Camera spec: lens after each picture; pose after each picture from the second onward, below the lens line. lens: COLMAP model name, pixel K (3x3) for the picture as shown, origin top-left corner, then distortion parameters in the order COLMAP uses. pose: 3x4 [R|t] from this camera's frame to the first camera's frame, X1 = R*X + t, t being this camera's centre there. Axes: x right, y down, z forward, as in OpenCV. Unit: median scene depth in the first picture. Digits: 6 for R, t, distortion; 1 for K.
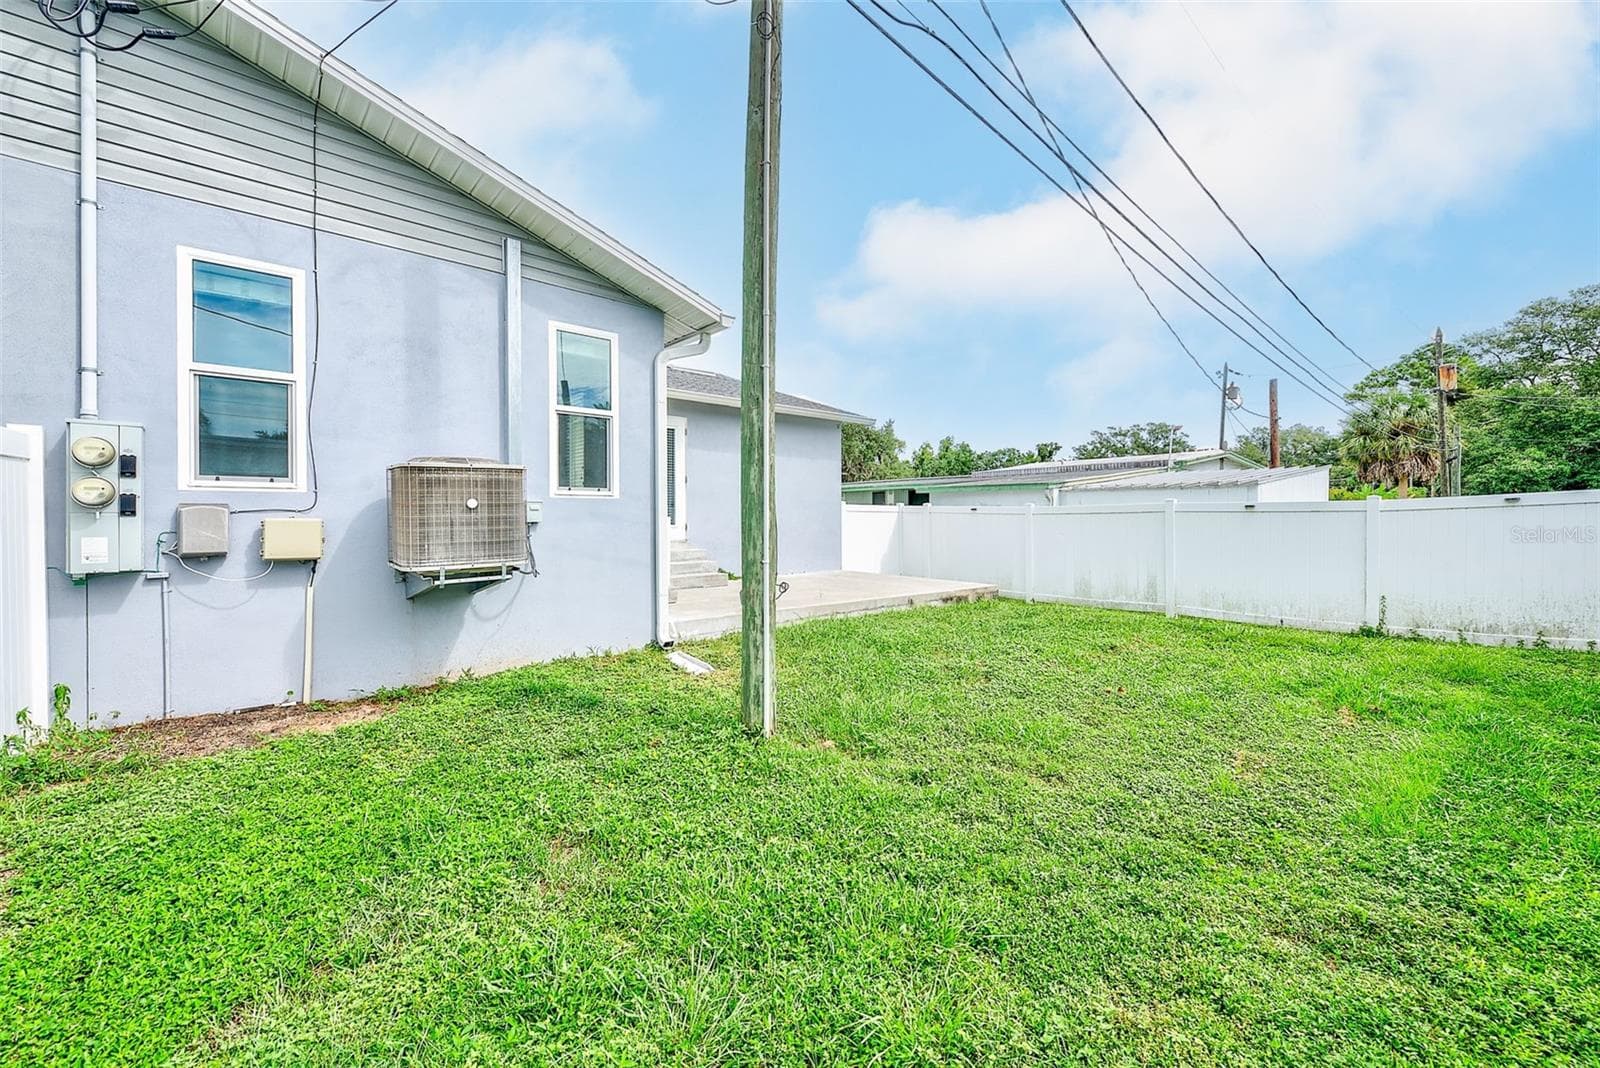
lens RADIAL K [[642.3, 0, 813.6], [0, 642.3, 526.7], [0, 0, 1]] dist [0.001825, -0.000129]
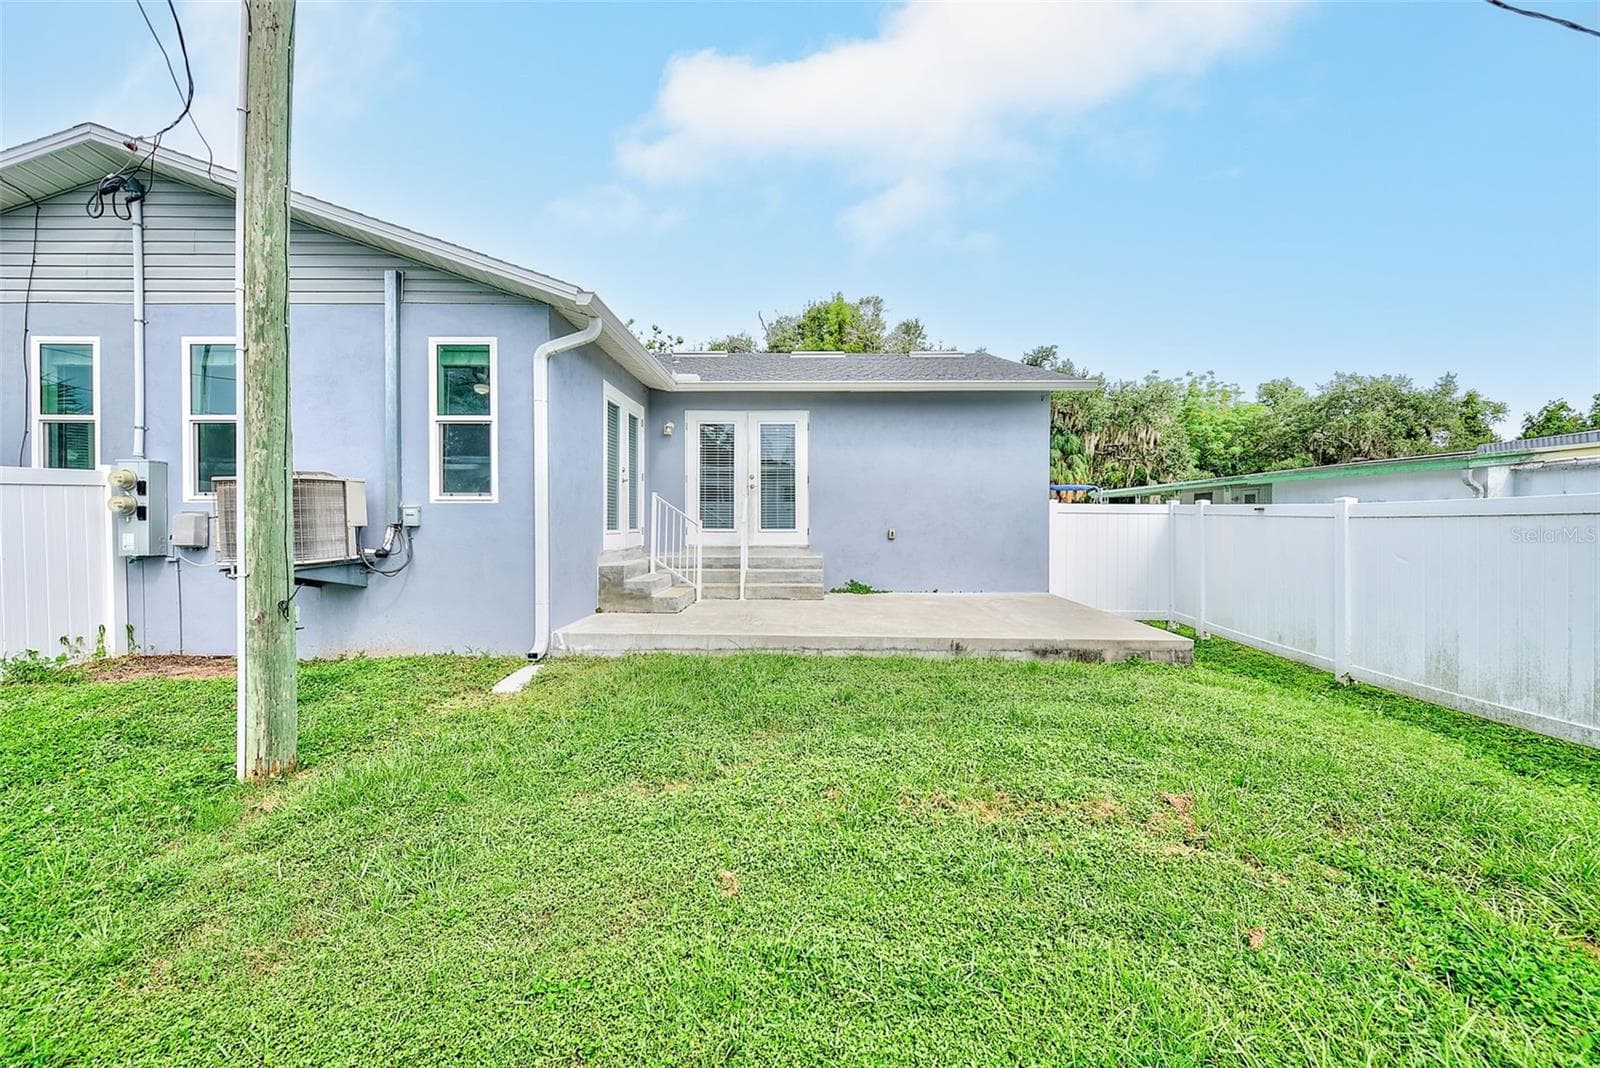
lens RADIAL K [[640.4, 0, 806.7], [0, 640.4, 535.2], [0, 0, 1]] dist [-0.000072, -0.000155]
pose [[0.739747, 0.017781, -0.672650, 0.723894], [-0.011548, 0.999839, 0.013730, -0.012399], [0.672786, -0.002389, 0.739833, 0.590721]]
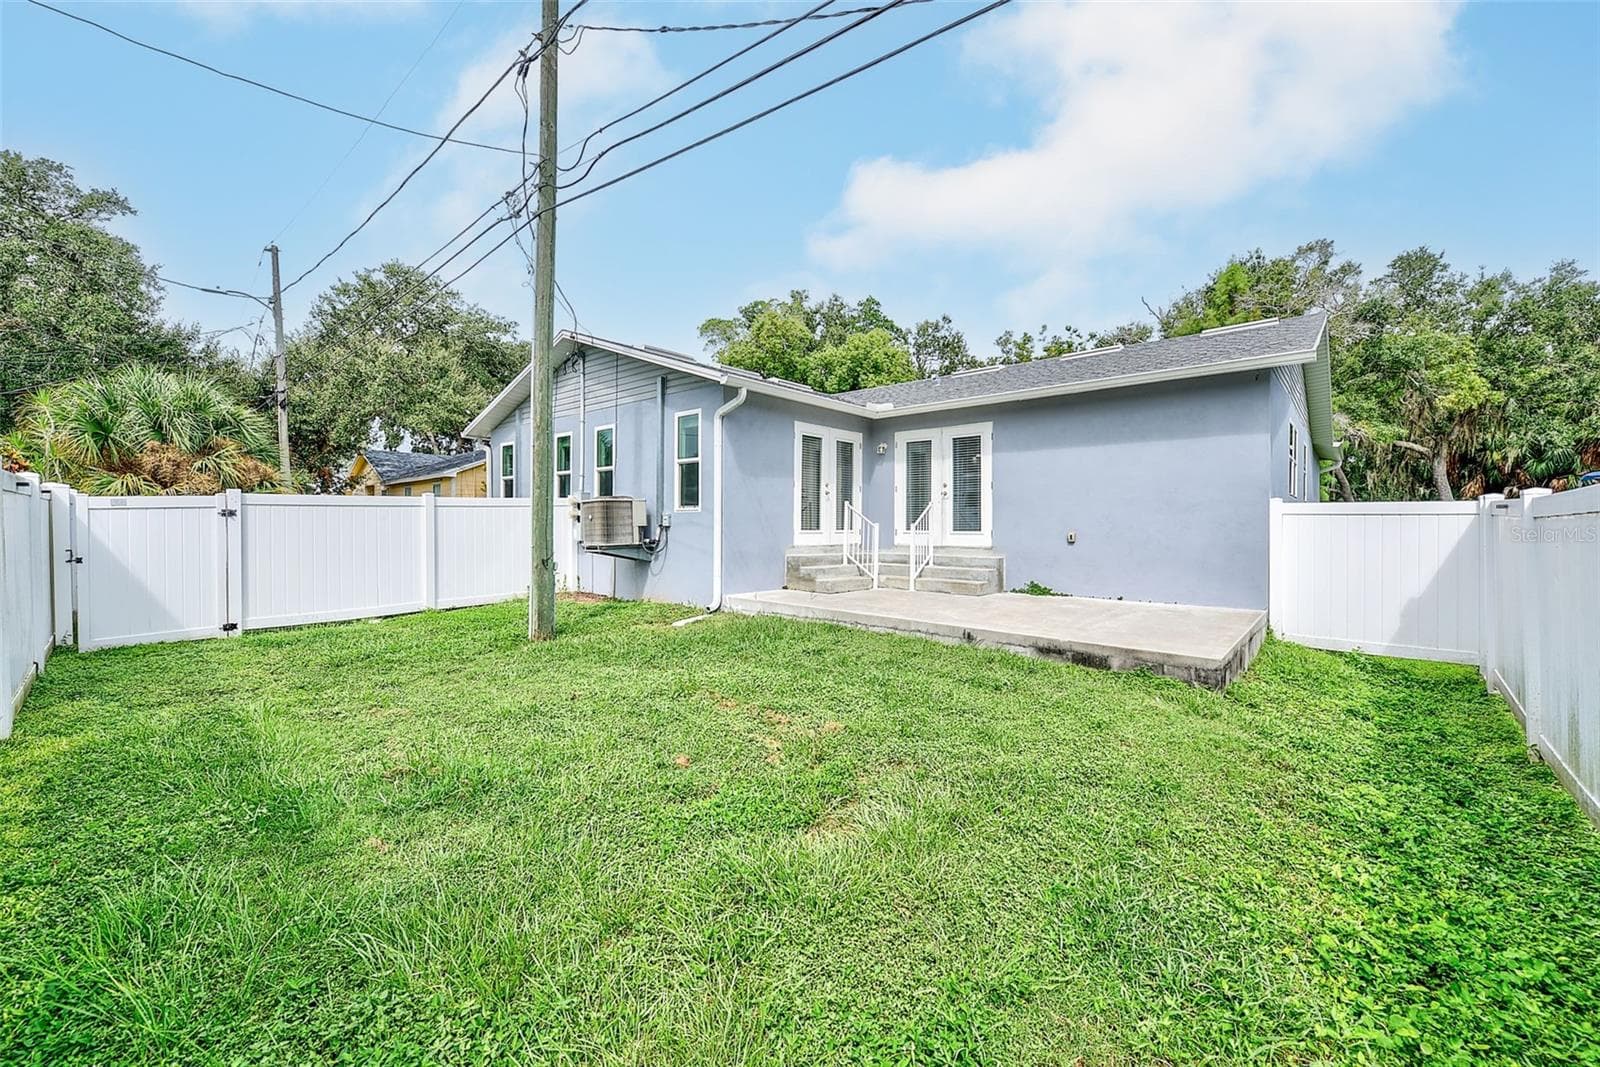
lens RADIAL K [[640.4, 0, 796.0], [0, 640.4, 534.3], [0, 0, 1]] dist [-0.000072, -0.000155]
pose [[0.109815, 0.016334, -0.993818, 1.301751], [-0.017020, 0.999749, 0.014551, -0.014818], [0.993806, 0.015316, 0.110066, 1.065392]]
